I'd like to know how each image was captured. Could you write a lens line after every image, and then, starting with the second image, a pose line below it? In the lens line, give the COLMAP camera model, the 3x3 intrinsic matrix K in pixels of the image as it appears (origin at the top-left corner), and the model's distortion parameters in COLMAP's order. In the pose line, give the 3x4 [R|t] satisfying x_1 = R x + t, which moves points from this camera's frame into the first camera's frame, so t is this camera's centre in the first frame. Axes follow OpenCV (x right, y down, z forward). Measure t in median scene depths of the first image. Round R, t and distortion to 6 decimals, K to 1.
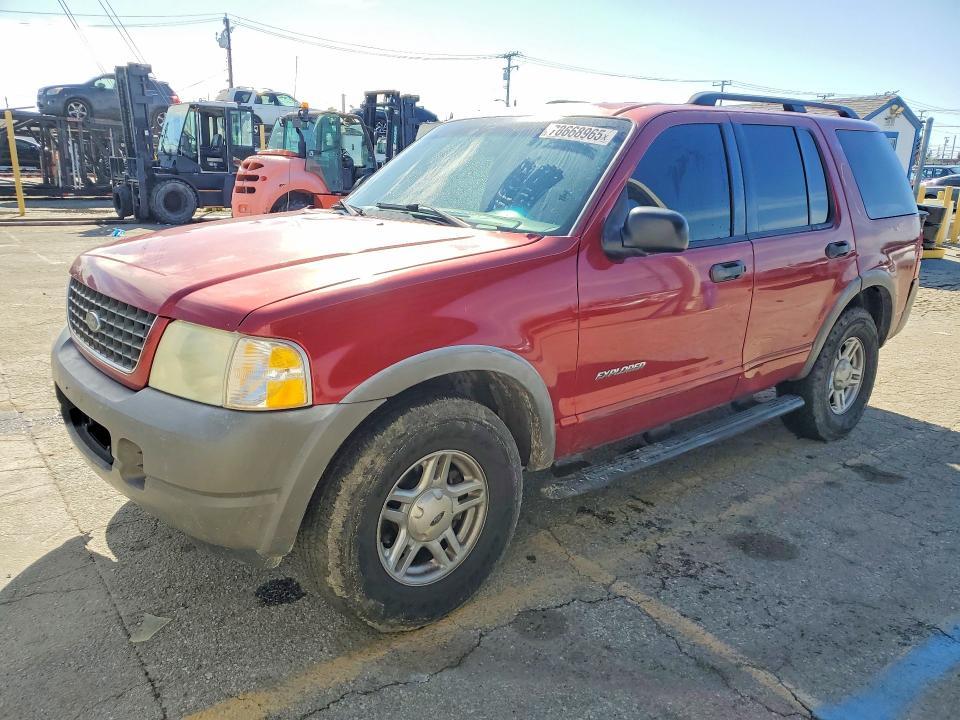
lens RADIAL K [[693.8, 0, 479.5], [0, 693.8, 362.5], [0, 0, 1]] dist [-0.010843, -0.004118]
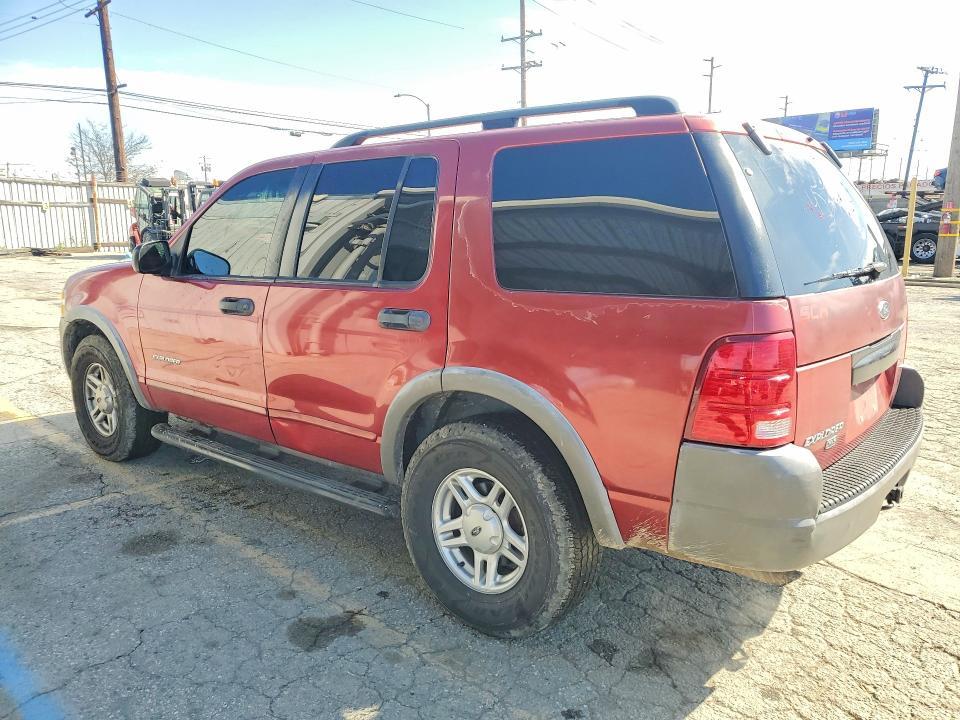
lens RADIAL K [[766.3, 0, 480.3], [0, 766.3, 357.0], [0, 0, 1]] dist [-0.003777, -0.000284]
pose [[0.222602, 0.194126, -0.955387, 1.371436], [-0.254524, 0.957560, 0.135264, -0.269851], [0.941098, 0.213059, 0.262564, 0.922544]]
